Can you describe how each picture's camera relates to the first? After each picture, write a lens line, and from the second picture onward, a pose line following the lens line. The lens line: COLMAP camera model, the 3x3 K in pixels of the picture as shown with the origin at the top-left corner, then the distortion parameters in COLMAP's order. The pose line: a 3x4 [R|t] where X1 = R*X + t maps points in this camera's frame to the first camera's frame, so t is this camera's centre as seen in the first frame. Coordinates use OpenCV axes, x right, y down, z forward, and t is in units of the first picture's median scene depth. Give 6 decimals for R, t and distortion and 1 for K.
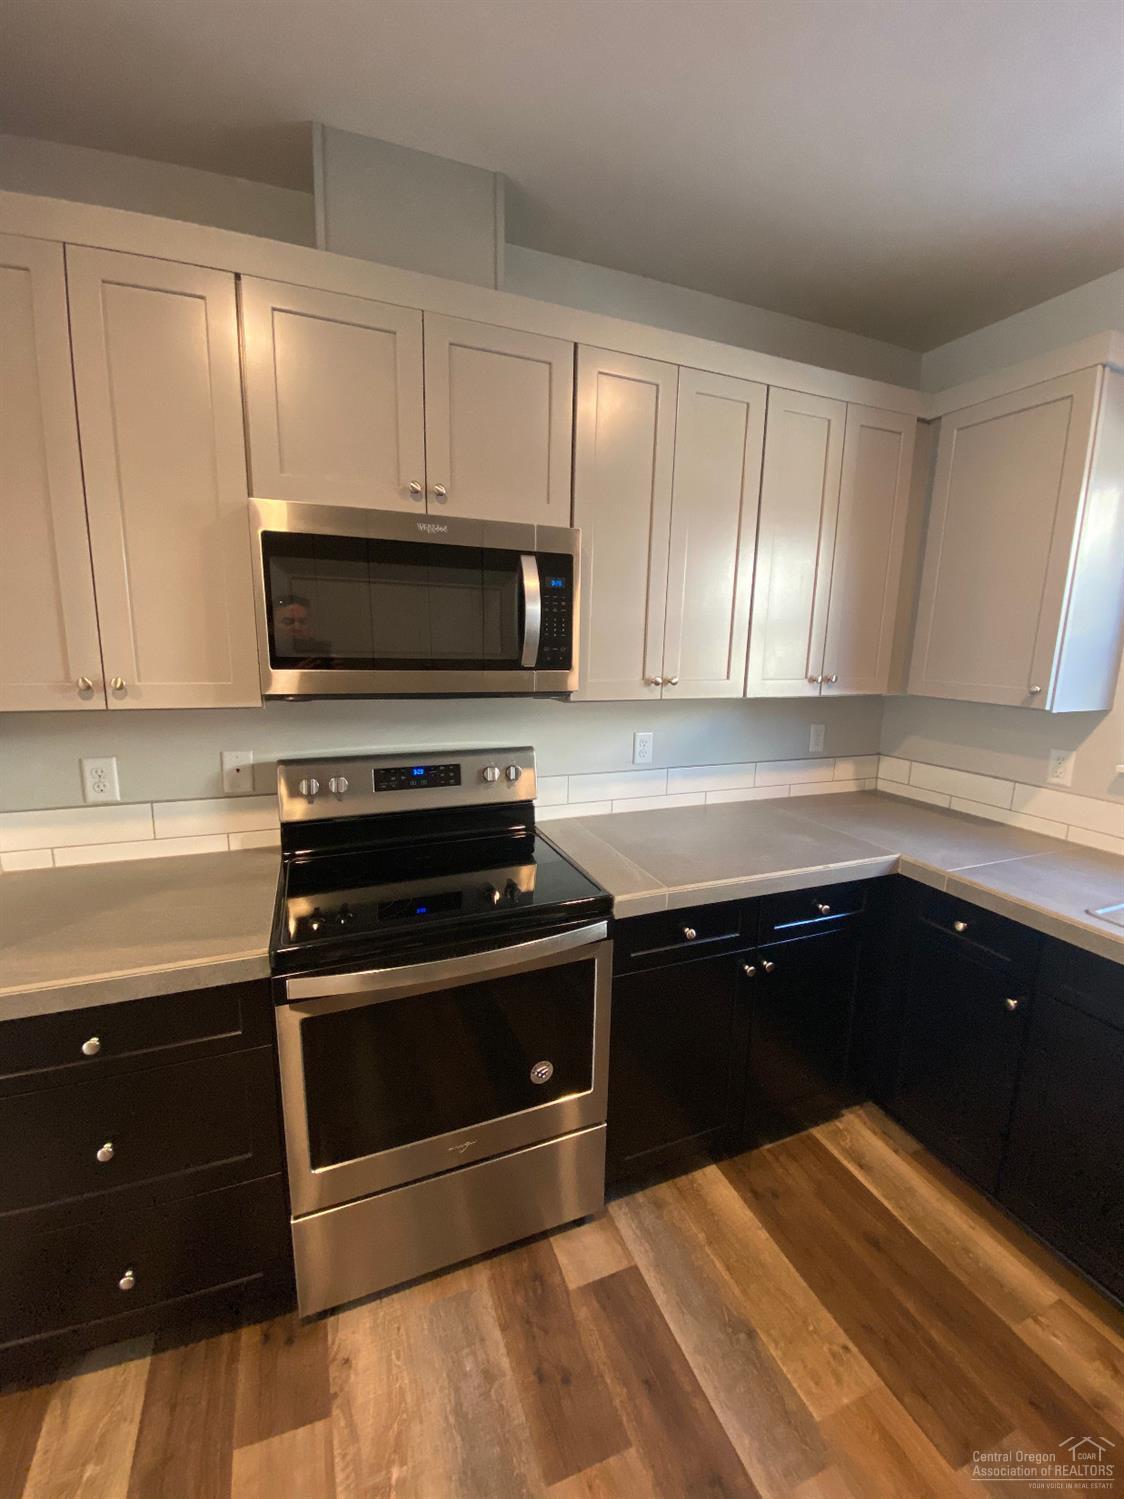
lens RADIAL K [[607.1, 0, 558.8], [0, 607.1, 749.9], [0, 0, 1]] dist [0.018778, -0.018936]
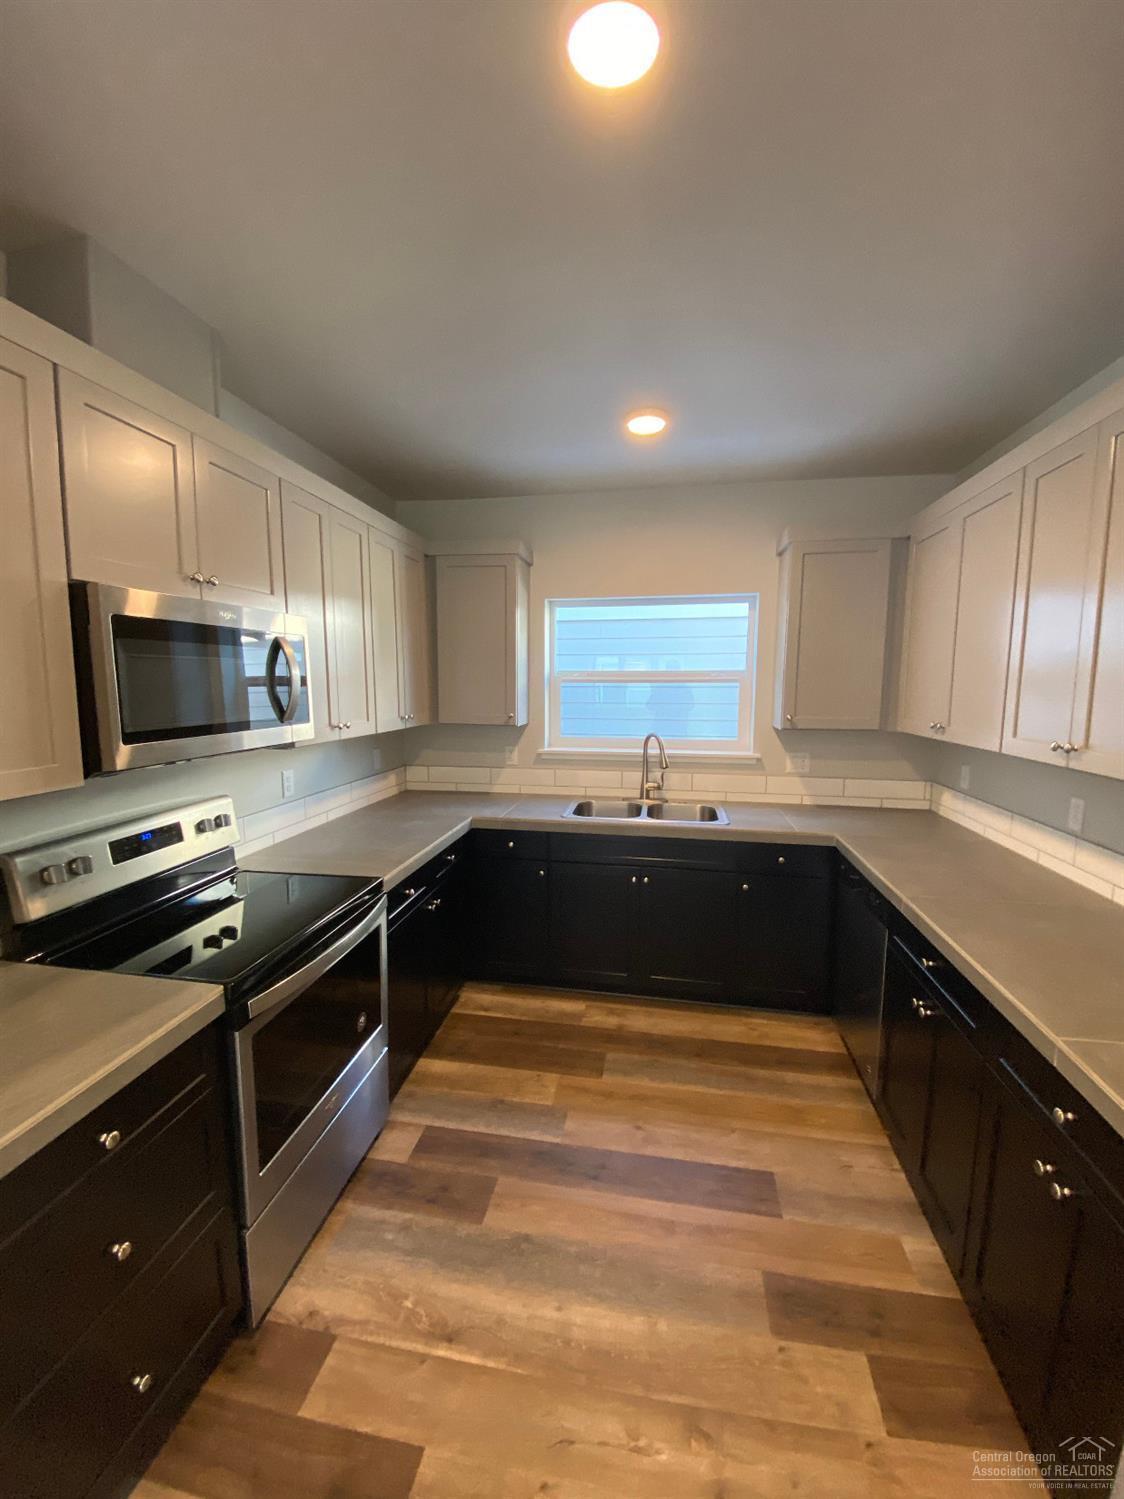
lens RADIAL K [[599.9, 0, 558.4], [0, 599.9, 750.3], [0, 0, 1]] dist [0.038892, -0.029030]
pose [[0.533471, -0.115501, 0.837895, -0.749479], [0.156529, 0.987002, 0.036395, -0.037083], [-0.831208, 0.111739, 0.544617, -0.135783]]
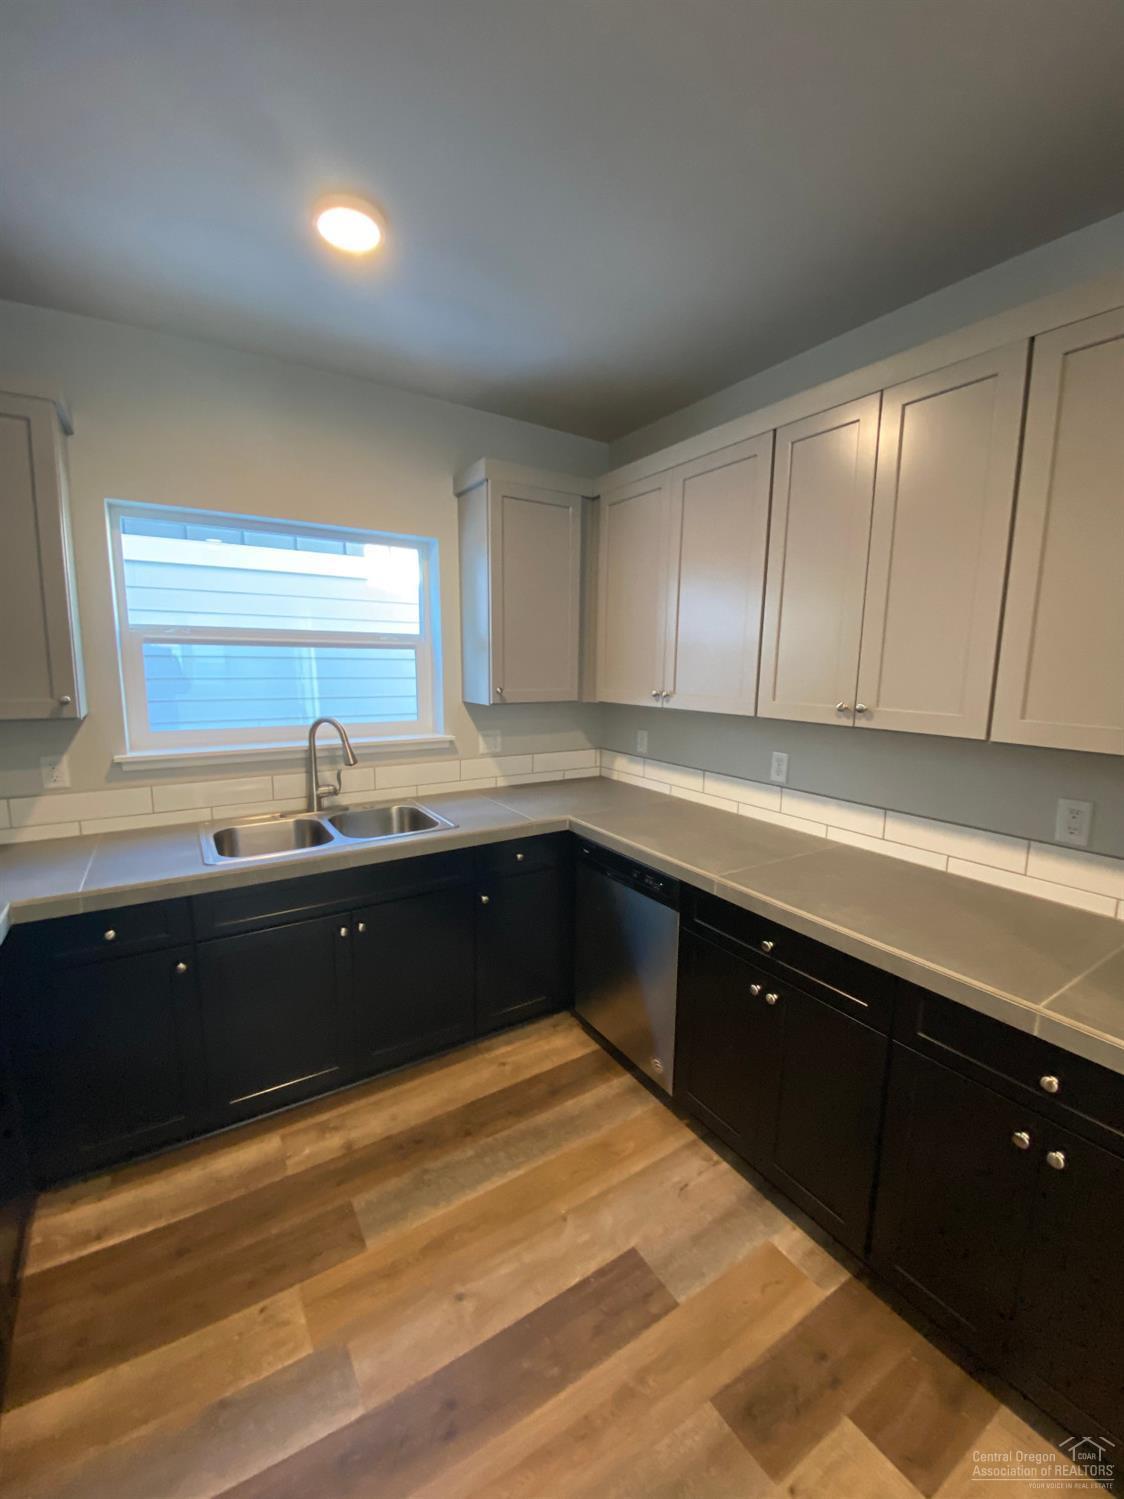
lens RADIAL K [[607.1, 0, 558.8], [0, 607.1, 749.9], [0, 0, 1]] dist [0.018778, -0.018936]
pose [[-0.180043, -0.167791, 0.969242, -0.411121], [0.158950, 0.967432, 0.197004, -0.091574], [-0.970731, 0.189531, -0.147509, 0.366363]]
